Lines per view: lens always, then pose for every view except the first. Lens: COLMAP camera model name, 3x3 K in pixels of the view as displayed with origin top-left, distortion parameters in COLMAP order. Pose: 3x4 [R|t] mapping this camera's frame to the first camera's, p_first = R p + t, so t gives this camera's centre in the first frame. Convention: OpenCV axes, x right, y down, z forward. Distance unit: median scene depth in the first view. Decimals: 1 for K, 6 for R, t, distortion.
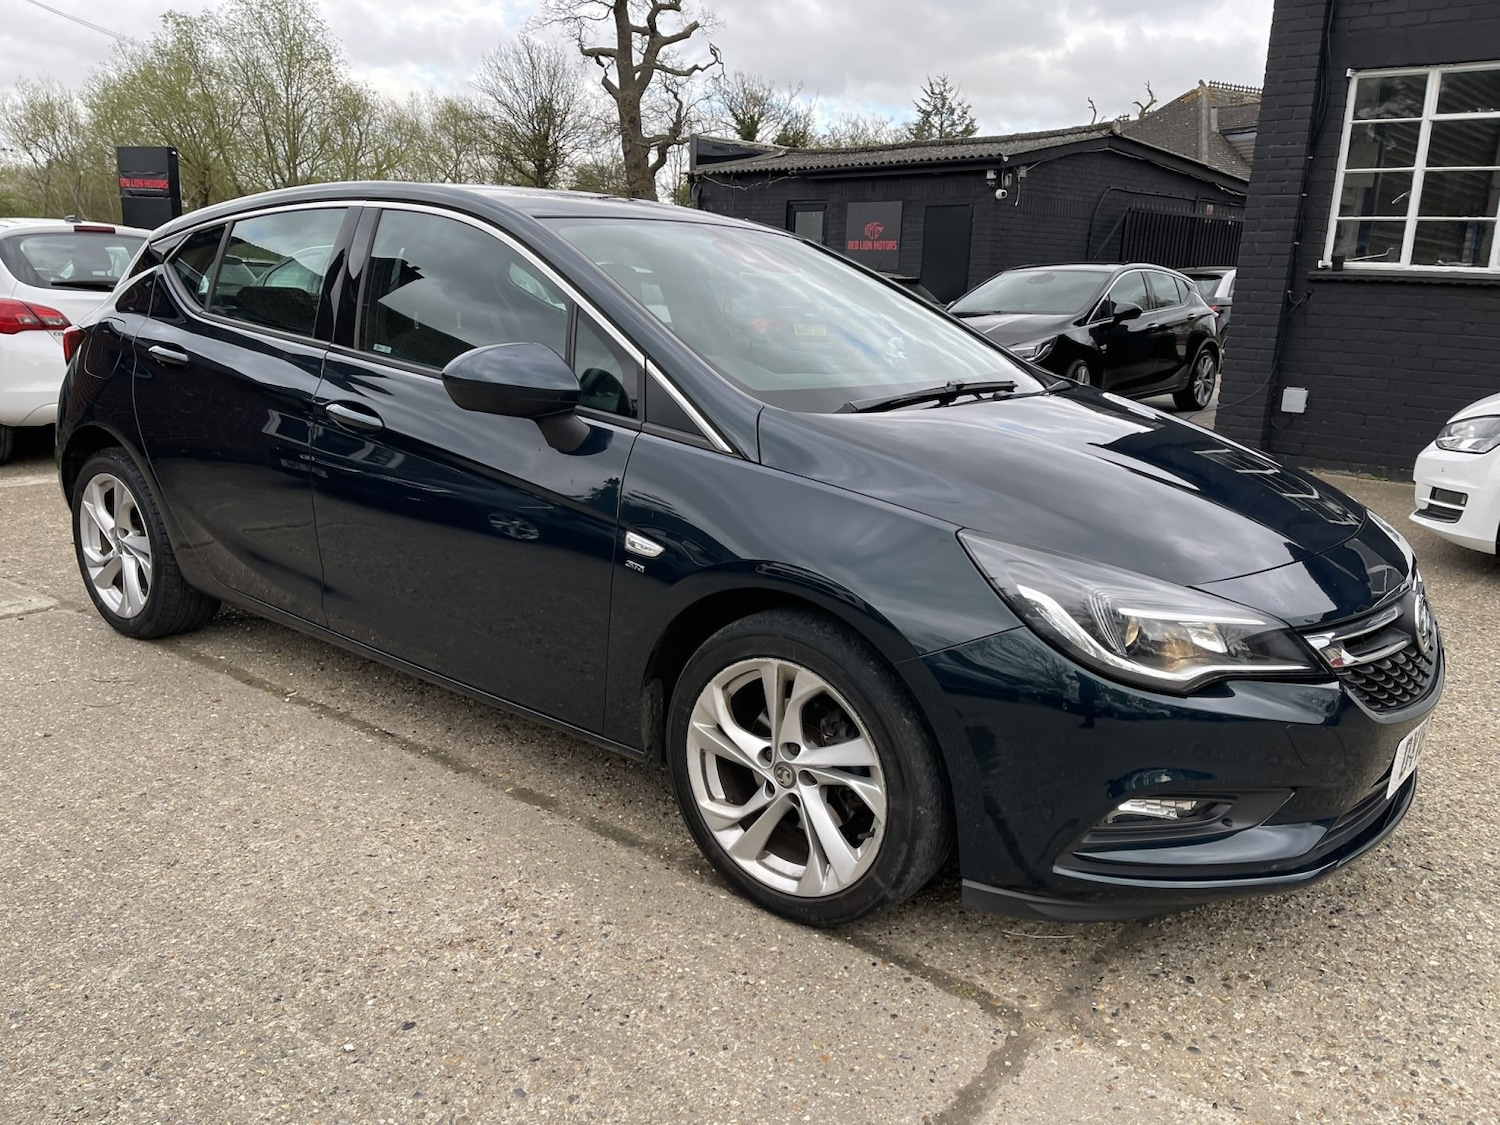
lens RADIAL K [[1144.6, 0, 752.5], [0, 1144.6, 572.9], [0, 0, 1]] dist [0.073650, -0.087253]
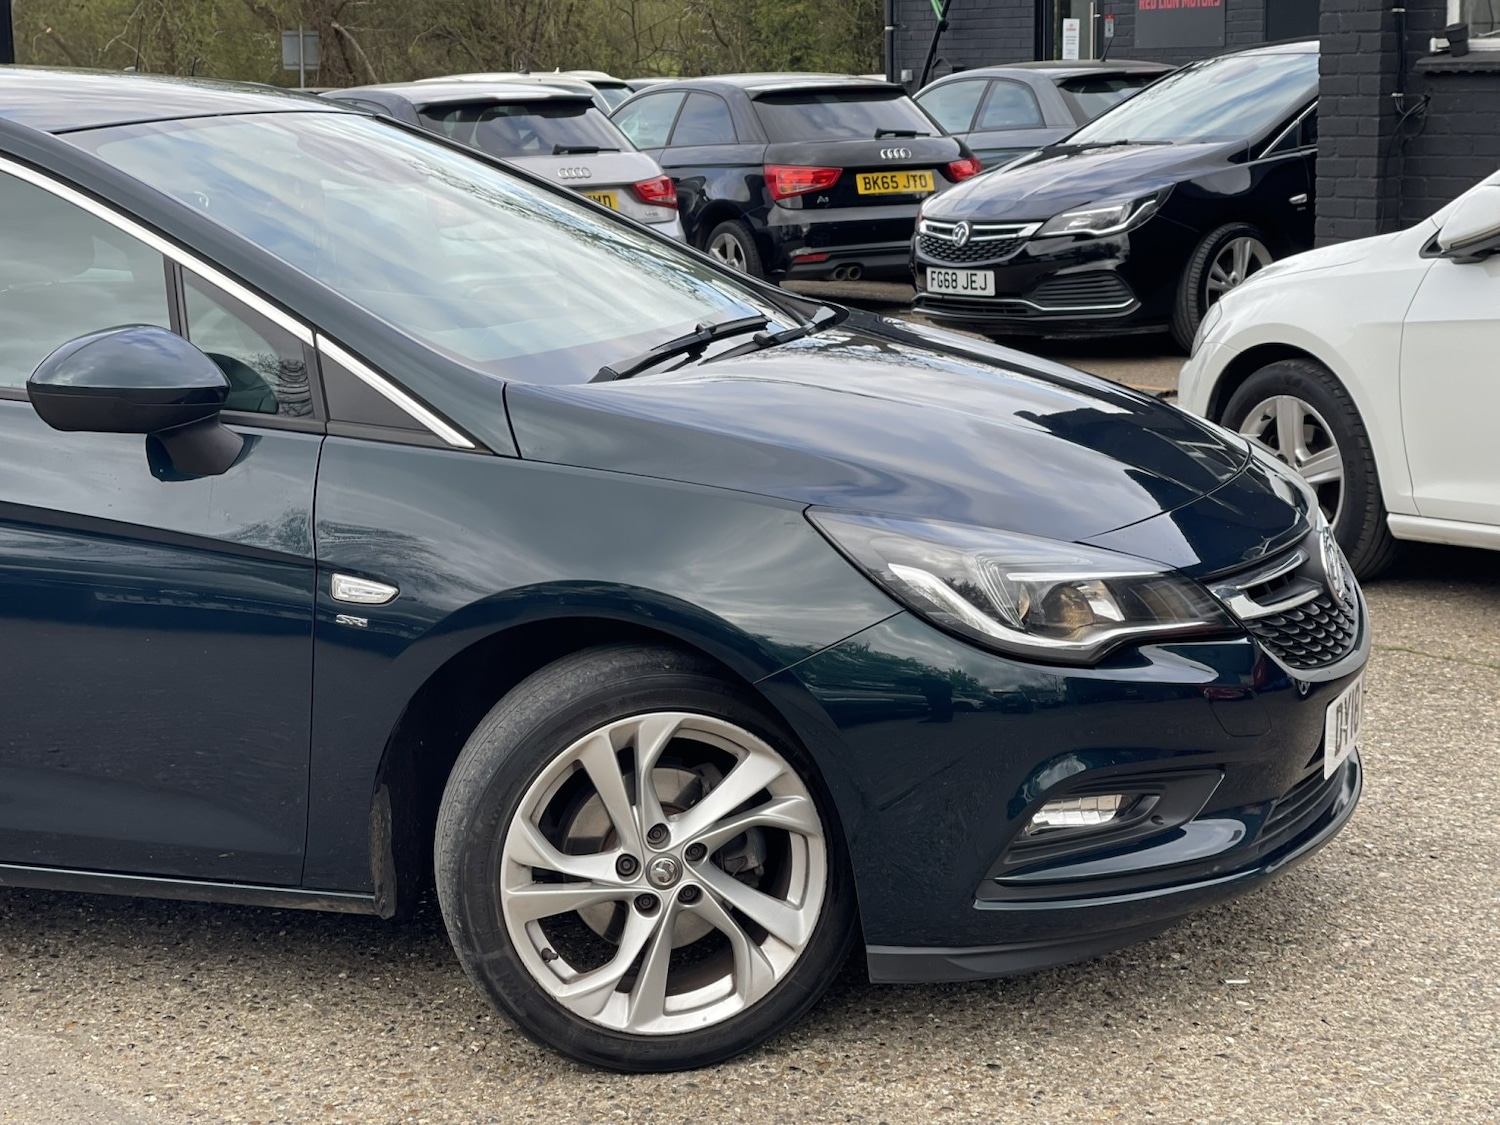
lens RADIAL K [[2786.1, 0, 749.5], [0, 2786.1, 539.9], [0, 0, 1]] dist [0.298510, -0.823108]
pose [[0.946628, -0.115119, 0.301071, -0.388155], [0.138775, 0.988605, -0.058330, 0.079953], [-0.290926, 0.096998, 0.951816, -0.736008]]
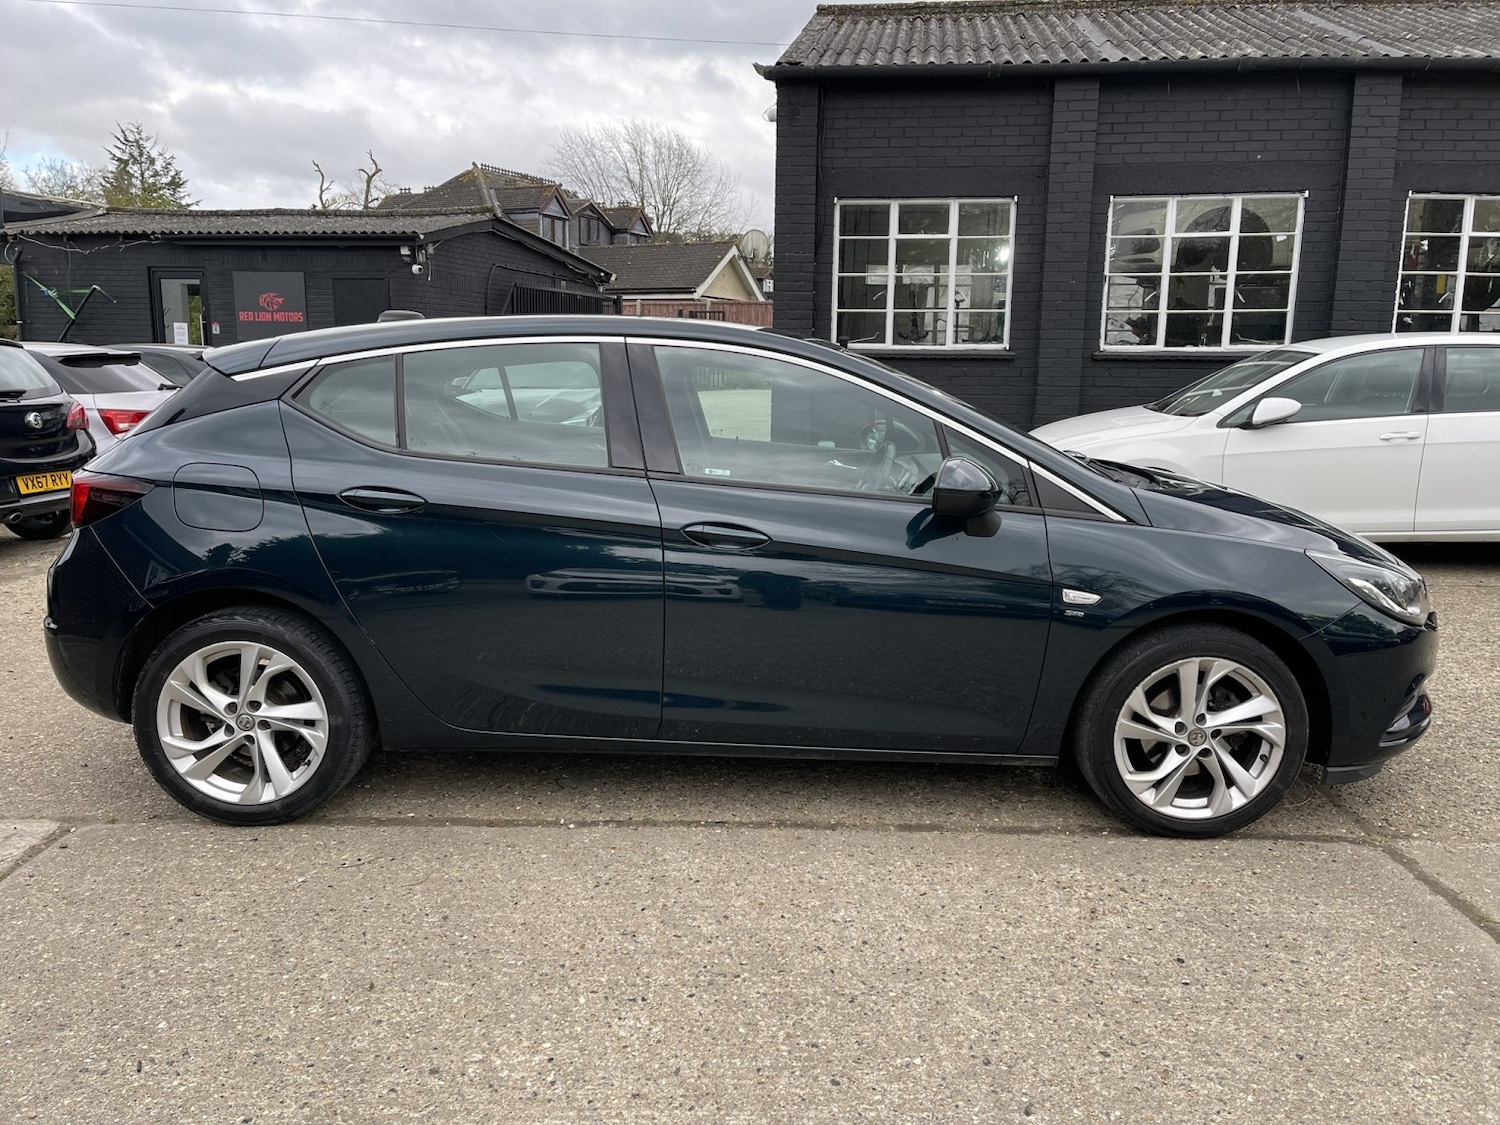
lens RADIAL K [[1144.6, 0, 752.5], [0, 1144.6, 572.9], [0, 0, 1]] dist [0.073650, -0.087253]
pose [[0.798203, -0.137176, 0.586562, -1.190350], [0.164462, 0.986360, 0.006872, -0.124756], [-0.579504, 0.090982, 0.809875, 0.121391]]
